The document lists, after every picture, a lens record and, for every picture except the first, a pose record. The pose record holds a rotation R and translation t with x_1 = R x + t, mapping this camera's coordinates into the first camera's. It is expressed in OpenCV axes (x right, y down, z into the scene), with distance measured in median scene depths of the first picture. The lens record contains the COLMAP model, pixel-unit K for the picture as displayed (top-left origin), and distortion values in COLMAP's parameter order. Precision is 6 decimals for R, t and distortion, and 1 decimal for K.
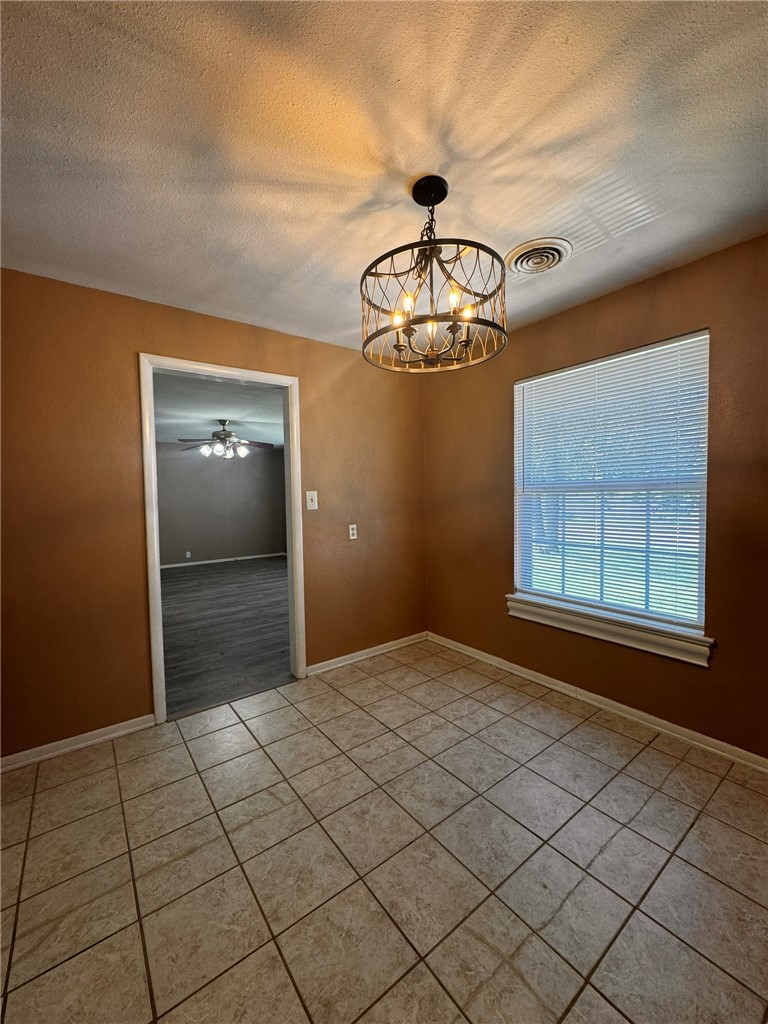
lens RADIAL K [[407.6, 0, 384.0], [0, 407.6, 512.0], [0, 0, 1]] dist [-0.003226, 0.000275]
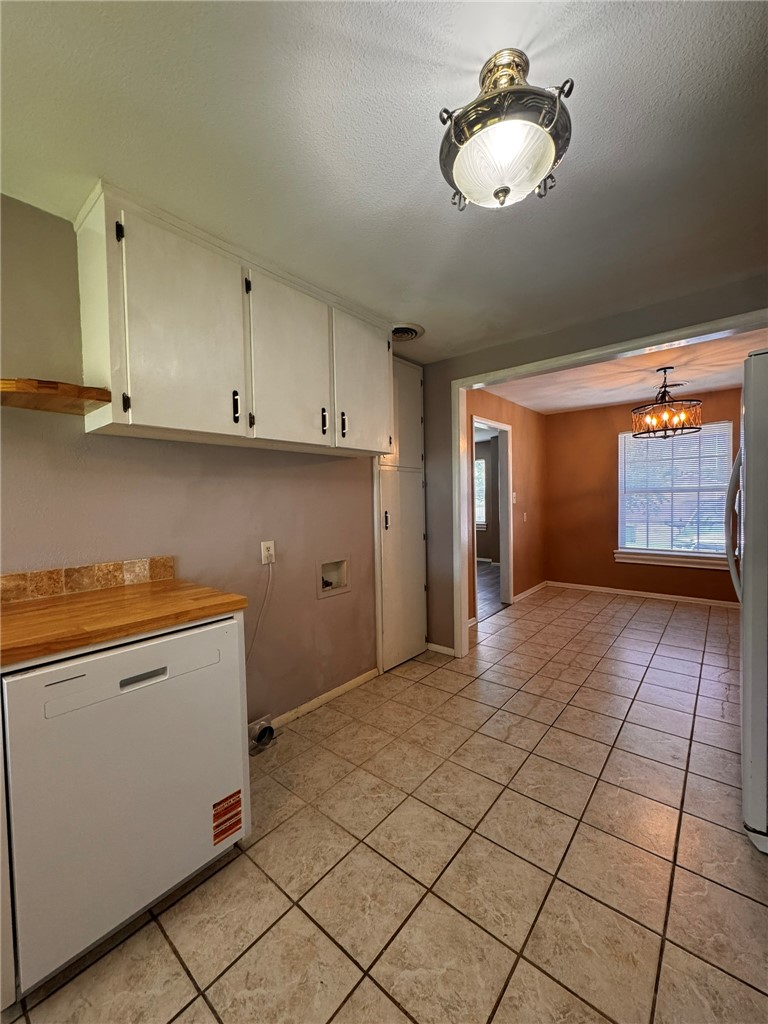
lens RADIAL K [[407.6, 0, 384.0], [0, 407.6, 512.0], [0, 0, 1]] dist [-0.003226, 0.000275]
pose [[0.974649, -0.008770, 0.223569, -1.956572], [0.012072, 0.999837, -0.013405, 0.083055], [-0.223415, 0.015764, 0.974596, -0.941182]]
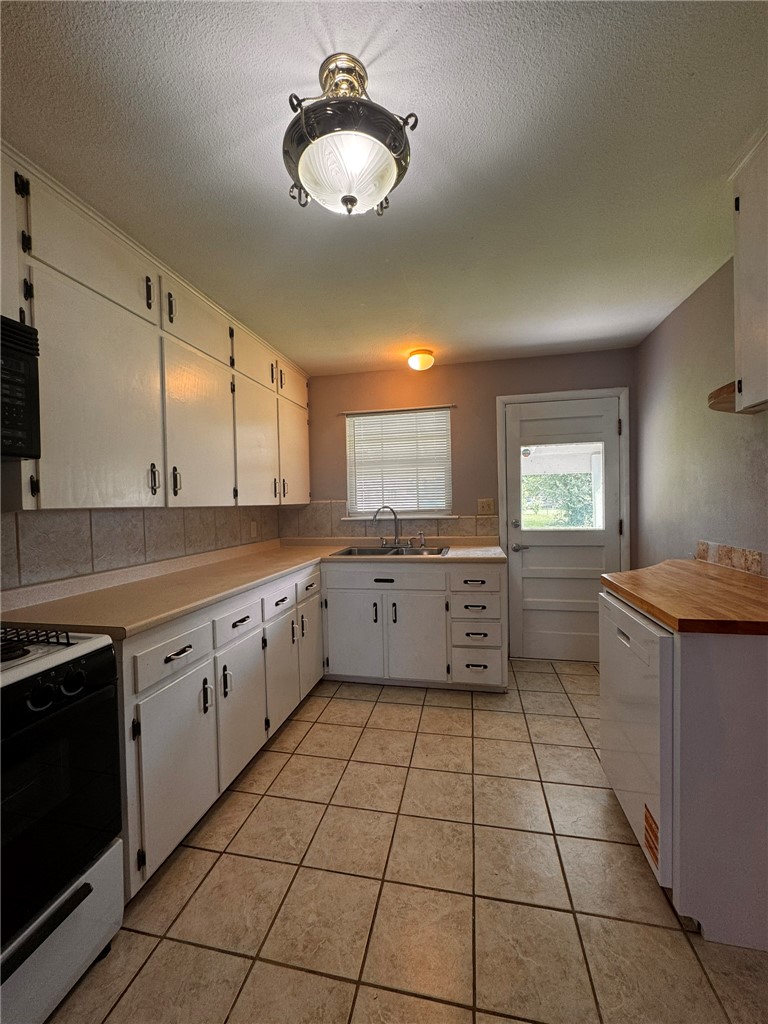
lens RADIAL K [[407.6, 0, 384.0], [0, 407.6, 512.0], [0, 0, 1]] dist [-0.003226, 0.000275]
pose [[-0.754278, 0.048547, -0.654758, -1.195678], [0.008941, 0.997930, 0.063692, 0.019272], [0.656494, 0.042187, -0.753150, 0.219820]]
